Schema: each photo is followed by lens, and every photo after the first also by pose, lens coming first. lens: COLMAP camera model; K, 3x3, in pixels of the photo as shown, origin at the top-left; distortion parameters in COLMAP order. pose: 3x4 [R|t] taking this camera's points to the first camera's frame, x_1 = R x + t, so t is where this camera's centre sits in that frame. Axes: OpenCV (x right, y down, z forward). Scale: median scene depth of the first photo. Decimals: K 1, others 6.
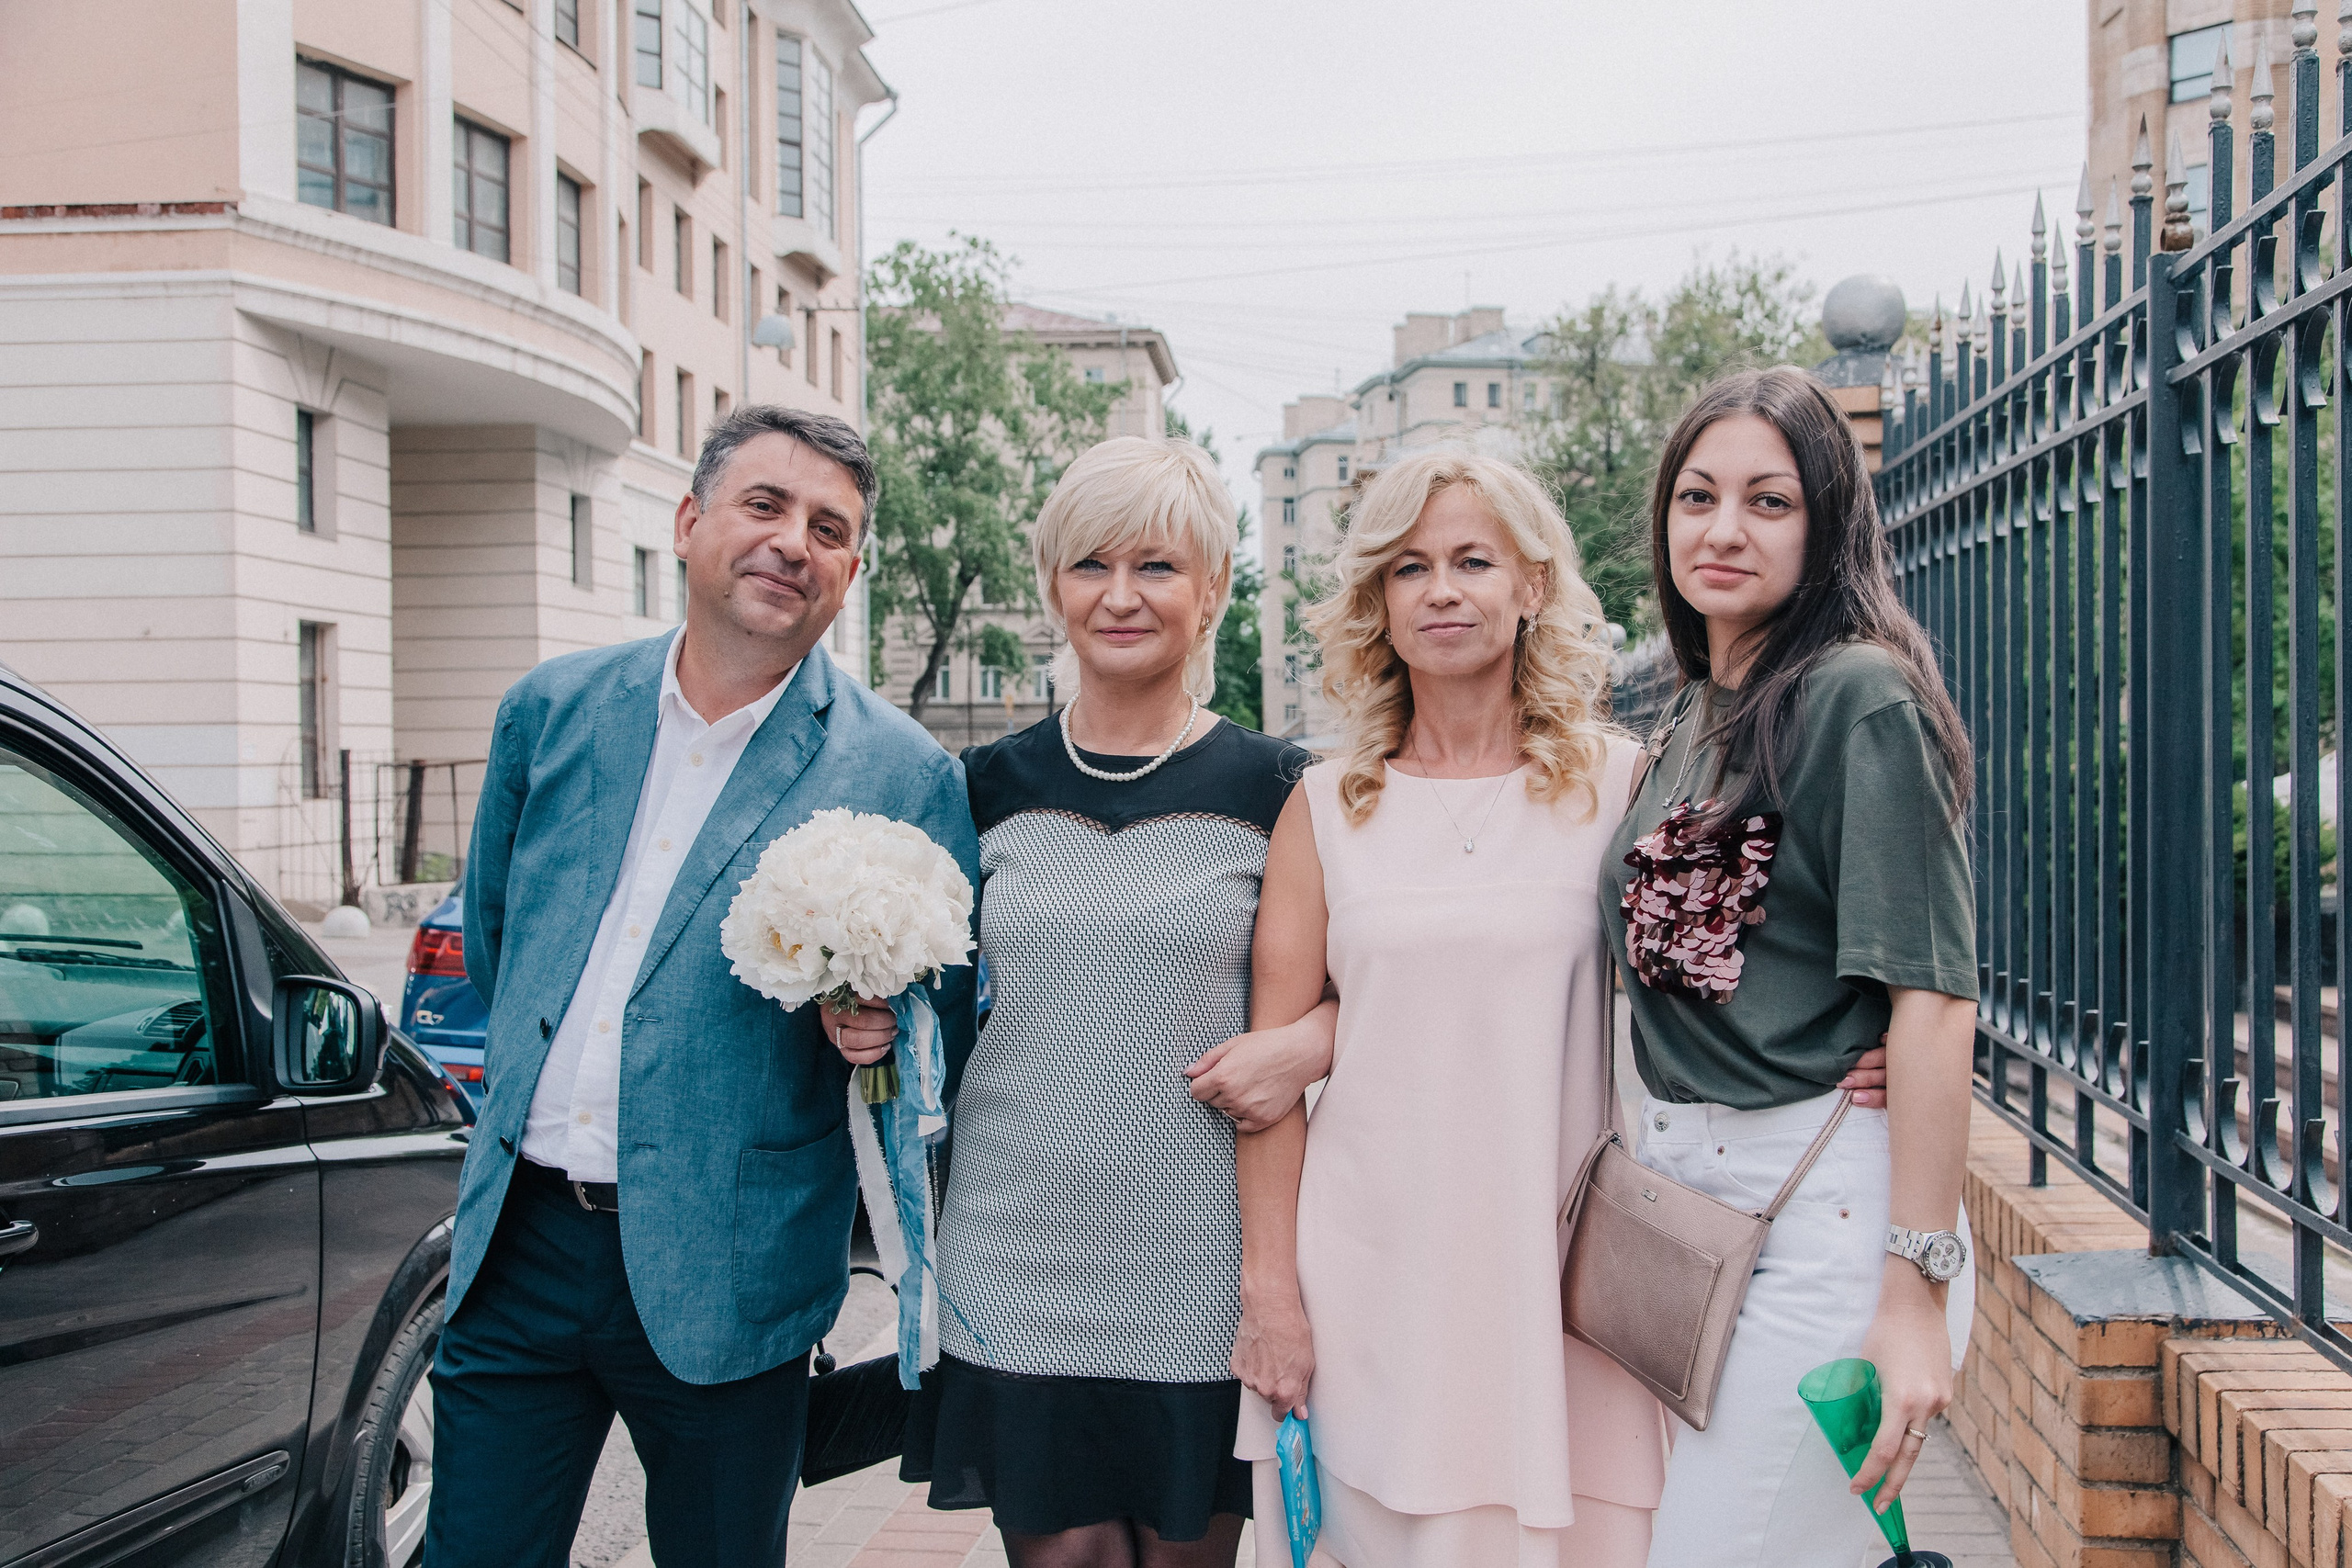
lens RADIAL K [[2188.2, 0, 1176.0], [0, 2188.2, 784.0], [0, 0, 1]] dist [0.068252, 0.000480]
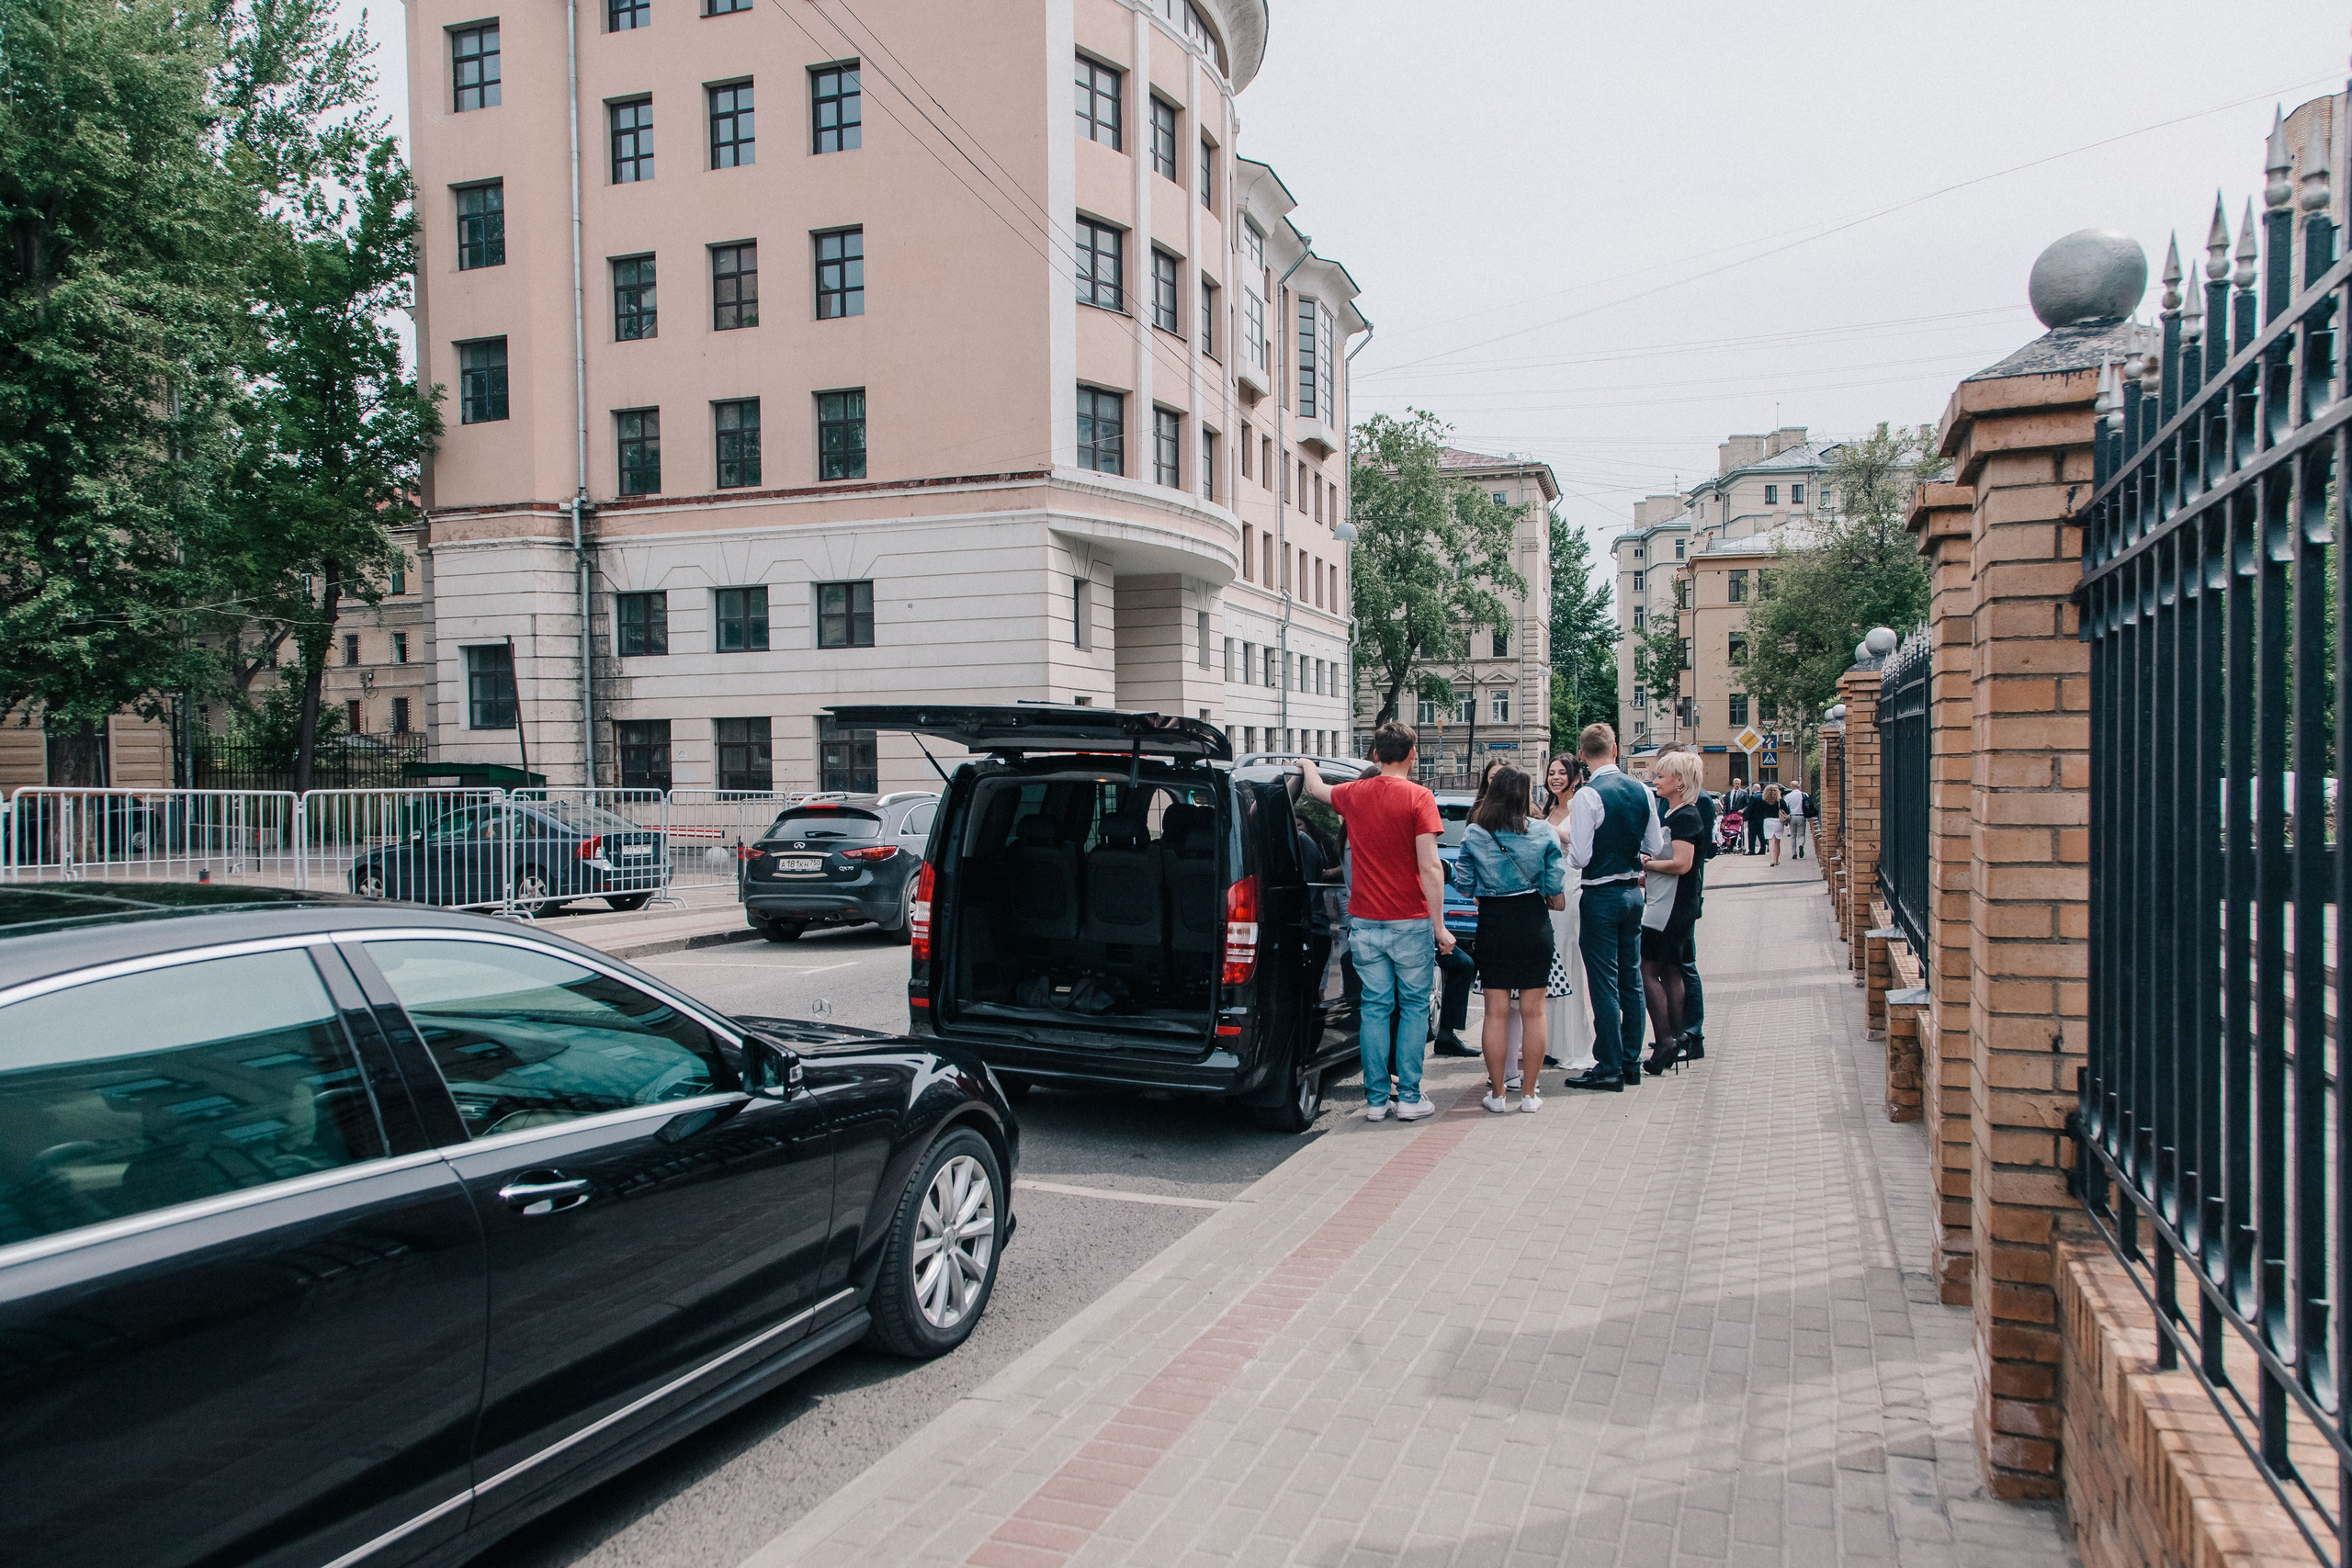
lens RADIAL K [[1628.4, 0, 1114.5], [0, 1628.4, 814.4], [0, 0, 1]] dist [0.005010, -0.002586]
pose [[0.967713, 0.006505, -0.251970, -0.012913], [-0.000031, 0.999670, 0.025687, -0.005485], [0.252053, -0.024850, 0.967394, -0.128040]]
